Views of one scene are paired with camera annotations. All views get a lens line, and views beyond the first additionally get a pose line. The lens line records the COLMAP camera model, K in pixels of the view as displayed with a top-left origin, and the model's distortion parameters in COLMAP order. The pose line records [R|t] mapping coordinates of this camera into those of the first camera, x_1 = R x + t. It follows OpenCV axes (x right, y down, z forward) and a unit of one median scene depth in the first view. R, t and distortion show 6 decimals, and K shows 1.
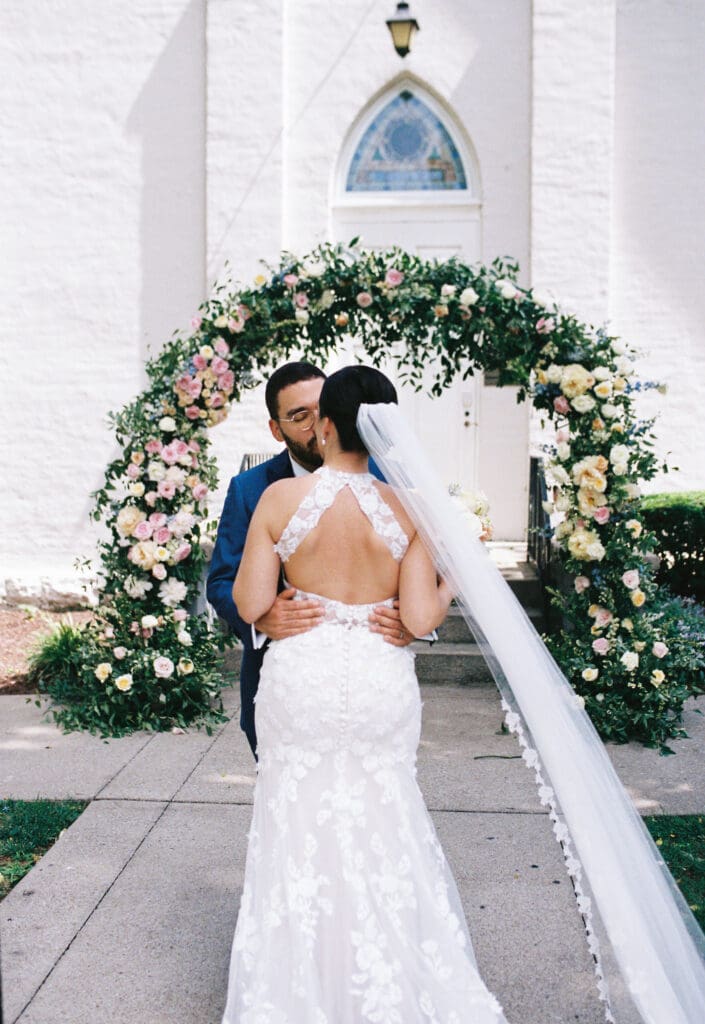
lens RADIAL K [[1095.1, 0, 350.6], [0, 1095.1, 513.2], [0, 0, 1]] dist [-0.007081, 0.000000]
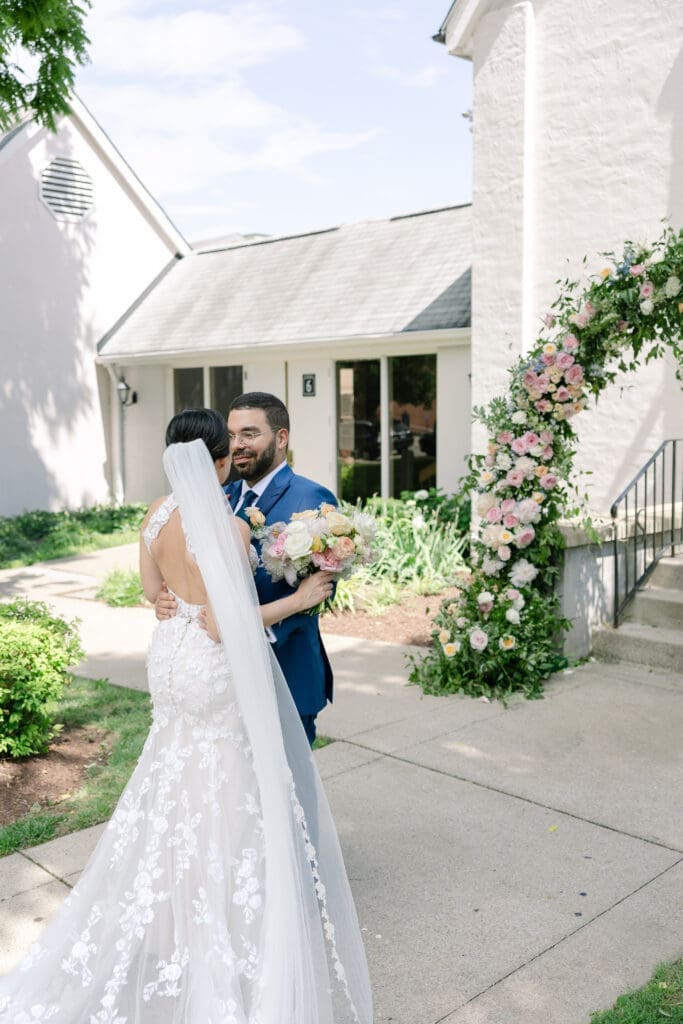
lens RADIAL K [[1065.1, 0, 342.6], [0, 1065.1, 506.6], [0, 0, 1]] dist [0.048568, 0.000000]
pose [[0.755980, 0.050063, -0.652678, 0.391439], [-0.027578, 0.998622, 0.044655, -0.035734], [0.654014, -0.015758, 0.756318, 0.088934]]
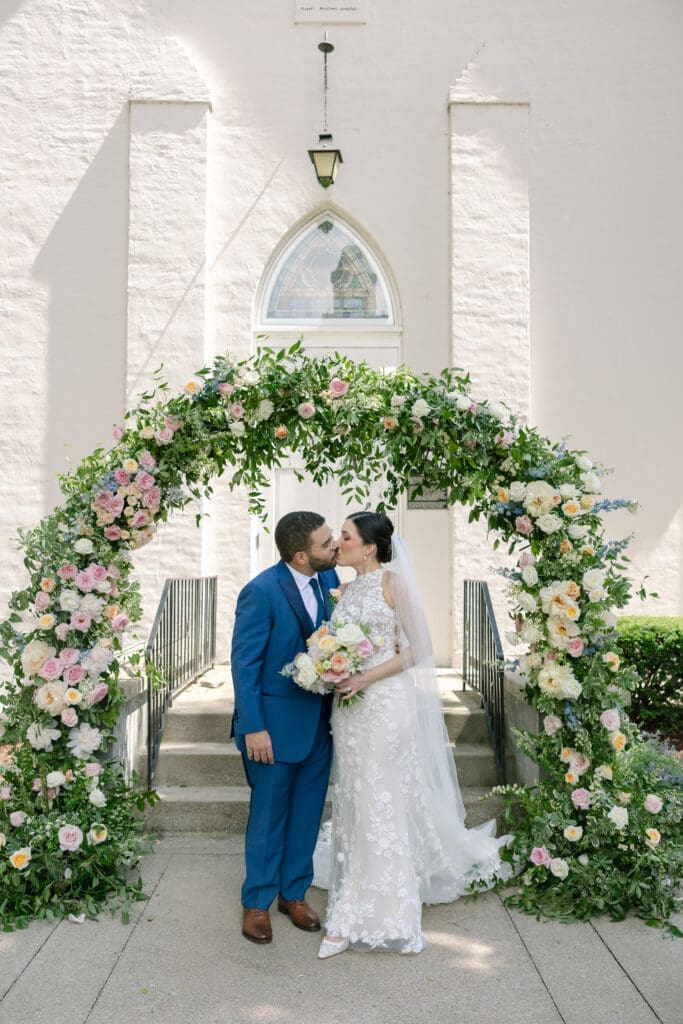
lens RADIAL K [[984.1, 0, 337.8], [0, 984.1, 513.4], [0, 0, 1]] dist [0.056325, 0.000000]
pose [[0.995968, 0.002821, 0.089666, -0.034563], [0.007773, 0.993033, -0.117580, -0.012366], [-0.089373, 0.117803, 0.989007, 0.191541]]
